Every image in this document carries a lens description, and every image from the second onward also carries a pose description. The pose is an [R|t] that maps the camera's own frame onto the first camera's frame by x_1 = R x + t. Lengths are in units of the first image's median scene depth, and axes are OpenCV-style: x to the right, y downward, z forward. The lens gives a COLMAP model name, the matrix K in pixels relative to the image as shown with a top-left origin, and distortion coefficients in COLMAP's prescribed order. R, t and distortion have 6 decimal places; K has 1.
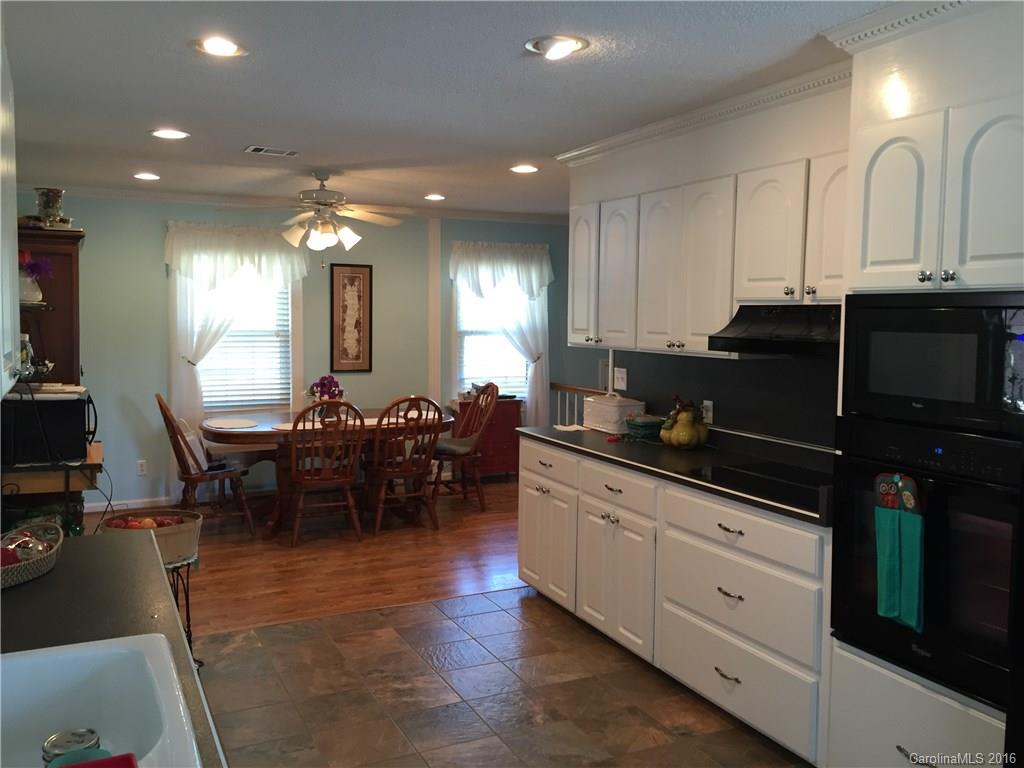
lens RADIAL K [[869.5, 0, 506.6], [0, 869.5, 375.6], [0, 0, 1]] dist [0.030485, 0.000223]
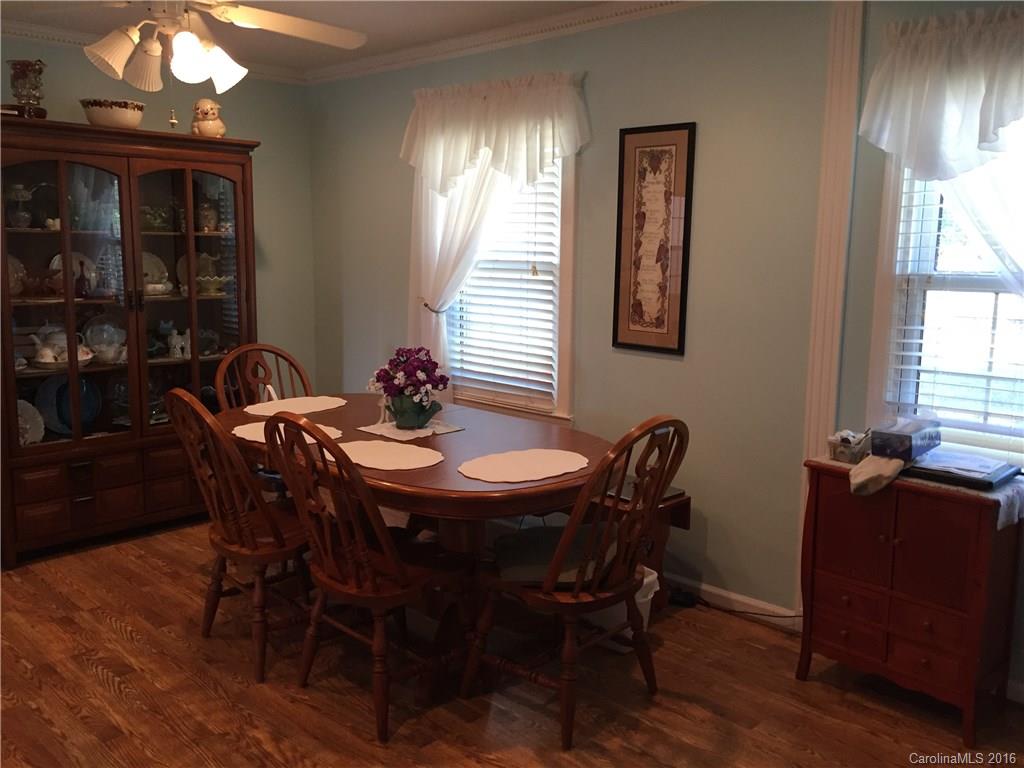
lens RADIAL K [[869.5, 0, 506.6], [0, 869.5, 375.6], [0, 0, 1]] dist [0.030485, 0.000223]
pose [[0.306286, 0.151721, -0.939771, 0.265397], [-0.058038, 0.988357, 0.140649, -0.055053], [0.950169, 0.011464, 0.311525, 0.772747]]
